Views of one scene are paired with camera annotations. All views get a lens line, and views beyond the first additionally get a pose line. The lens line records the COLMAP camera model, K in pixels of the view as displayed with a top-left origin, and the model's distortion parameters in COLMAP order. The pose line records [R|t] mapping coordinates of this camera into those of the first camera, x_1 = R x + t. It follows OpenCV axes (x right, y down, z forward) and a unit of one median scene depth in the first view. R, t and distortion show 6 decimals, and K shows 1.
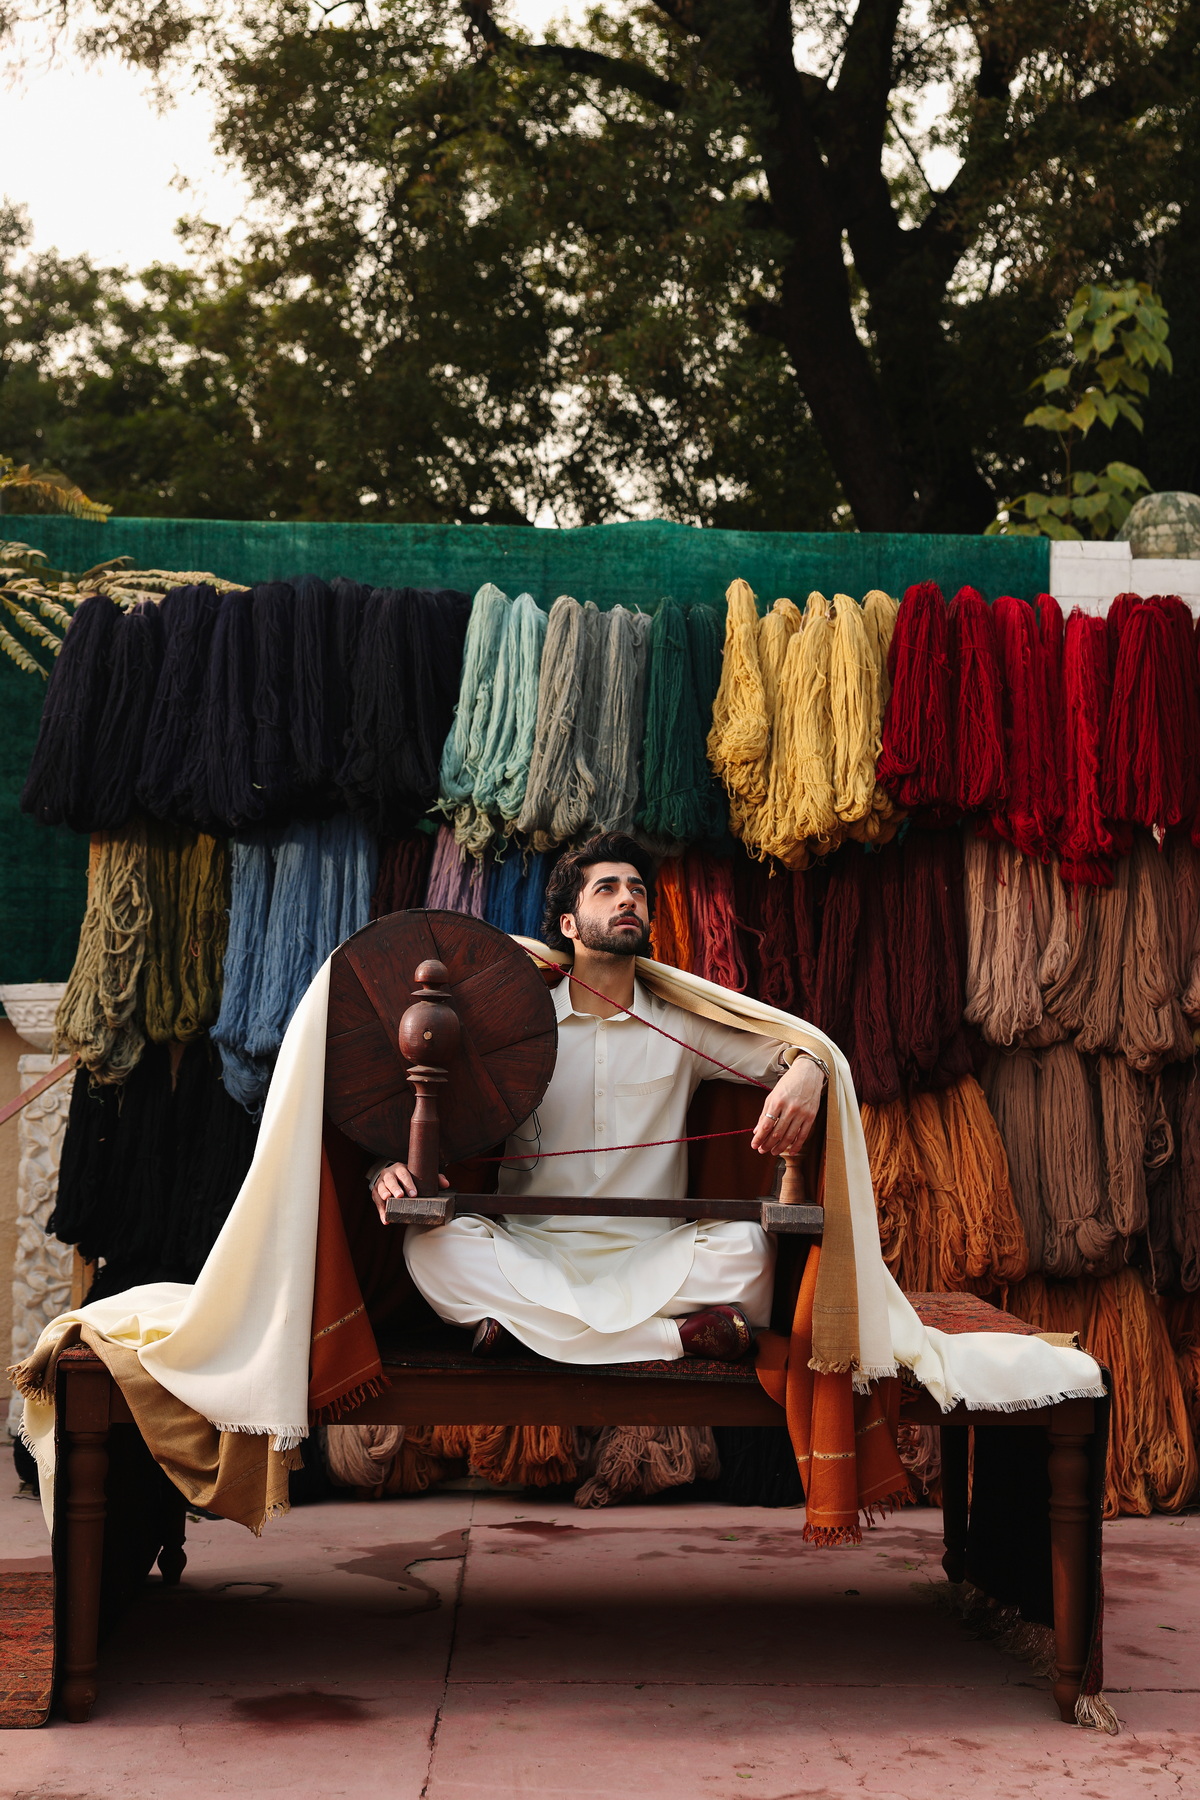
lens RADIAL K [[2632.1, 0, 549.9], [0, 2632.1, 835.9], [0, 0, 1]] dist [0.068910, 0.003678]
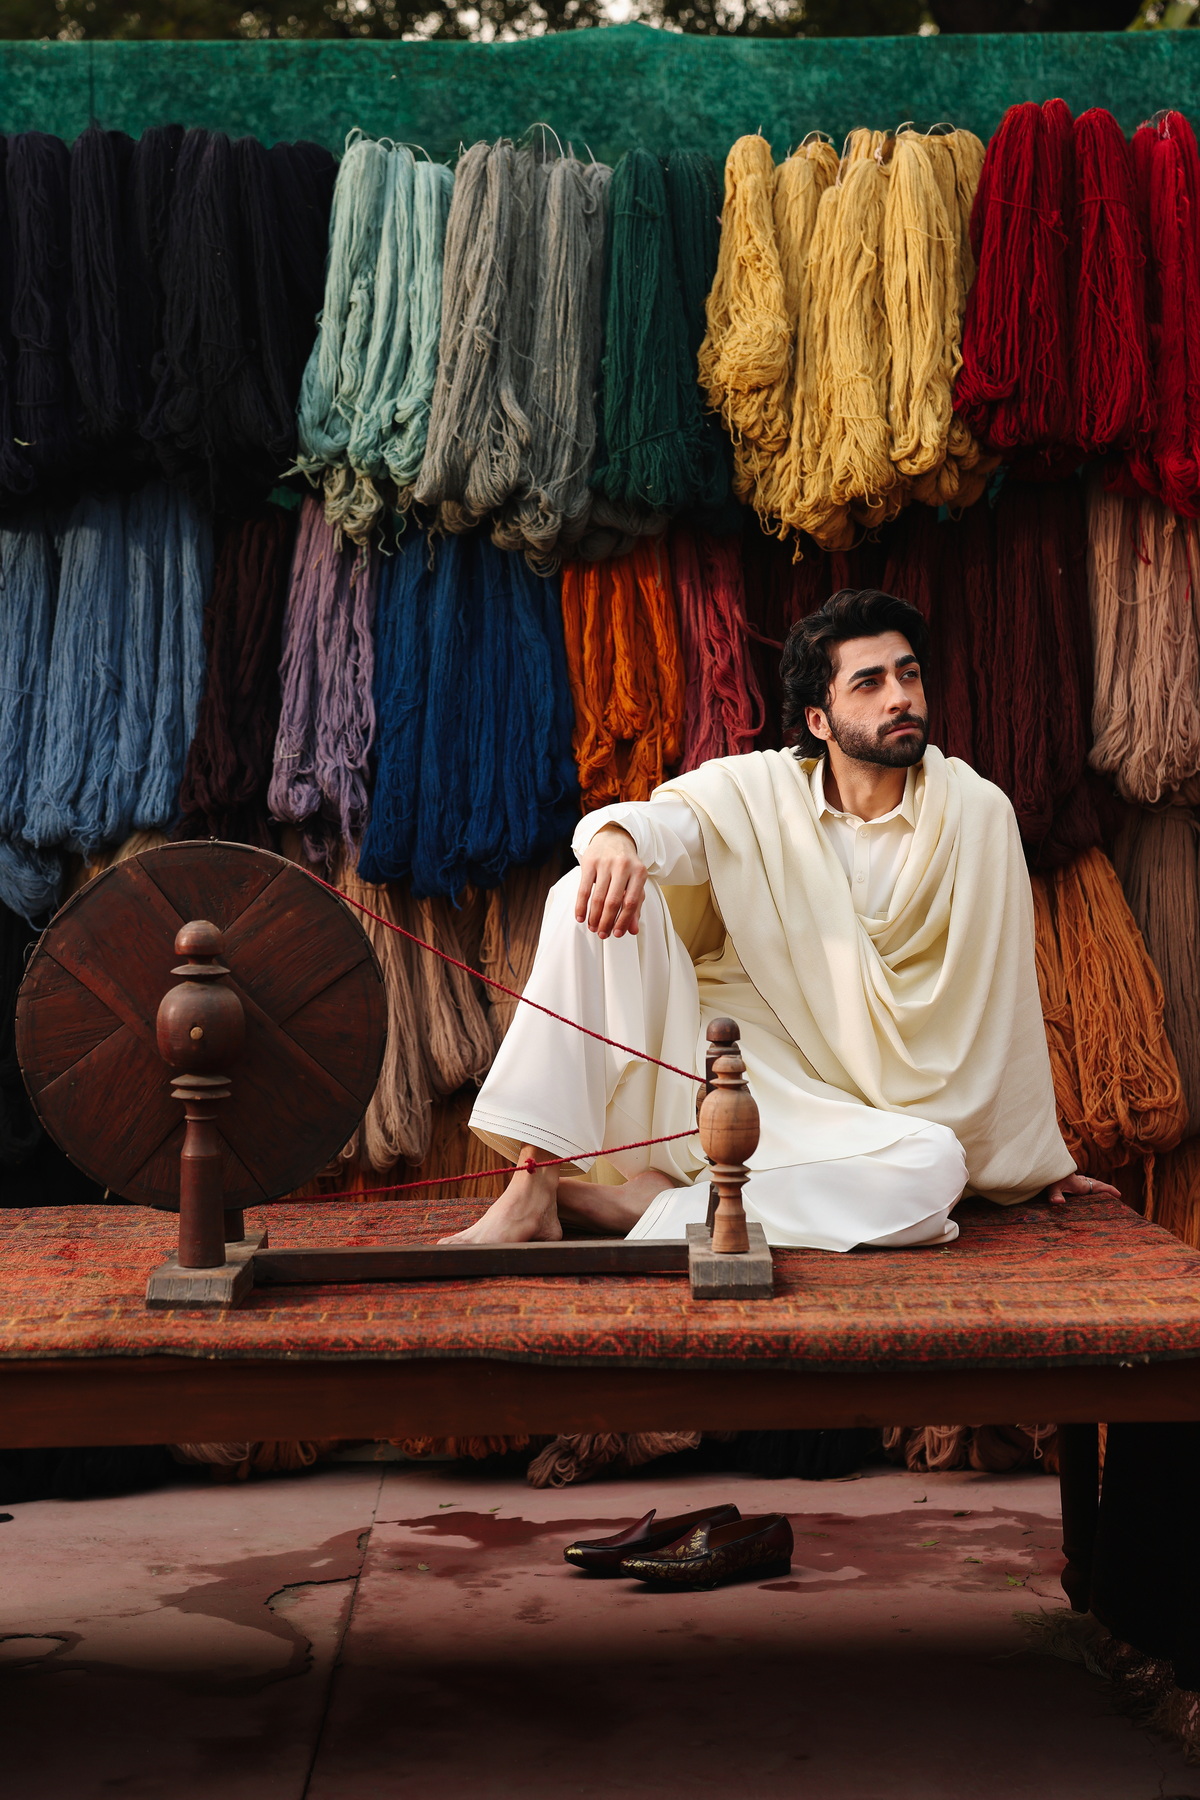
lens RADIAL K [[3334.2, 0, 563.0], [0, 3334.2, 868.8], [0, 0, 1]] dist [0.184440, 0.091959]
pose [[0.999669, -0.025251, -0.004912, 0.026490], [0.025639, 0.993593, 0.110073, -0.001906], [0.002101, -0.110163, 0.993911, 0.146855]]
